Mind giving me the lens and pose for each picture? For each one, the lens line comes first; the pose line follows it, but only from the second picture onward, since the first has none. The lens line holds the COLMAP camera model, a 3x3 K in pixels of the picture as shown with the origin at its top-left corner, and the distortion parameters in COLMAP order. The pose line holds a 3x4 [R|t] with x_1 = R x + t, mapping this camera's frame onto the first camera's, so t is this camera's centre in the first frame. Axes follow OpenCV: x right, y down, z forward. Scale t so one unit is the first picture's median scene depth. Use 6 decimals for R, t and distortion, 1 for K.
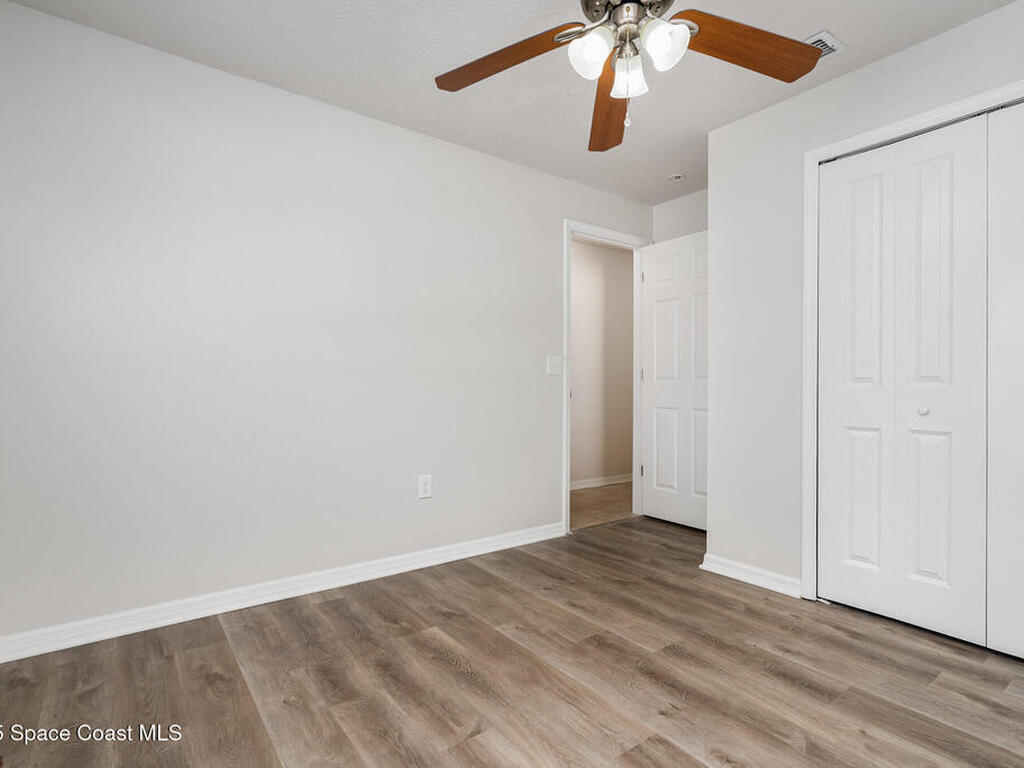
lens RADIAL K [[535.6, 0, 508.8], [0, 535.6, 389.3], [0, 0, 1]] dist [-0.004895, 0.002127]
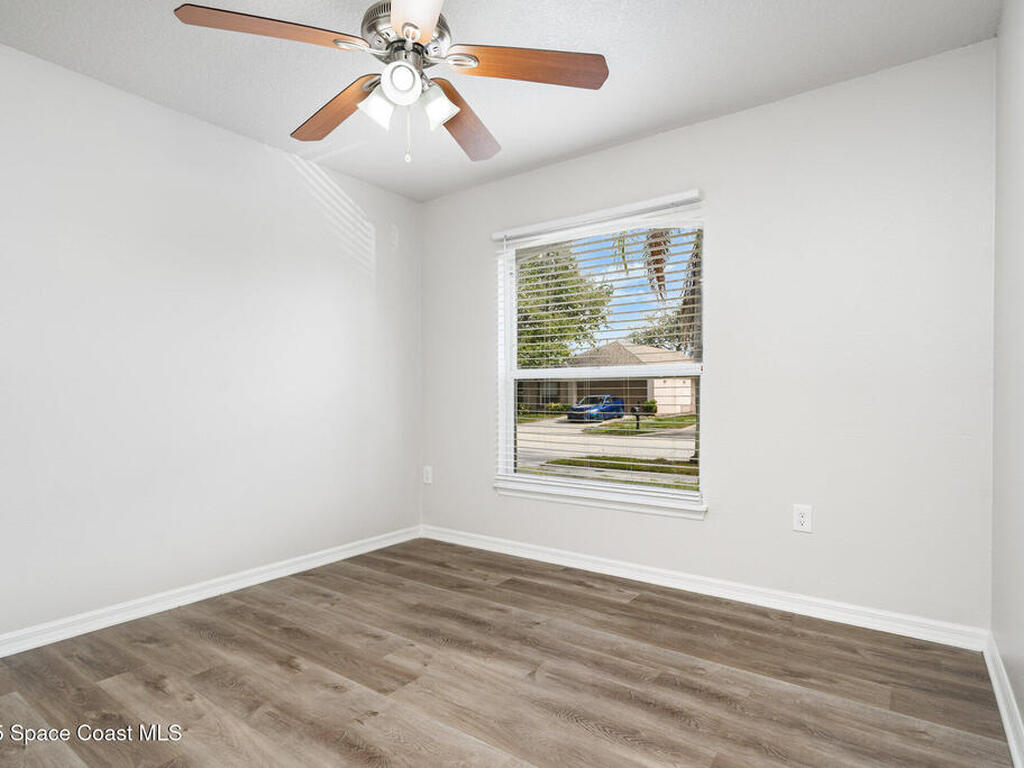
lens RADIAL K [[535.6, 0, 508.8], [0, 535.6, 389.3], [0, 0, 1]] dist [-0.004895, 0.002127]
pose [[-0.950324, -0.001600, -0.311259, 0.339737], [-0.000833, 0.999996, -0.002596, -0.023303], [0.311262, -0.002207, -0.950322, 1.932675]]
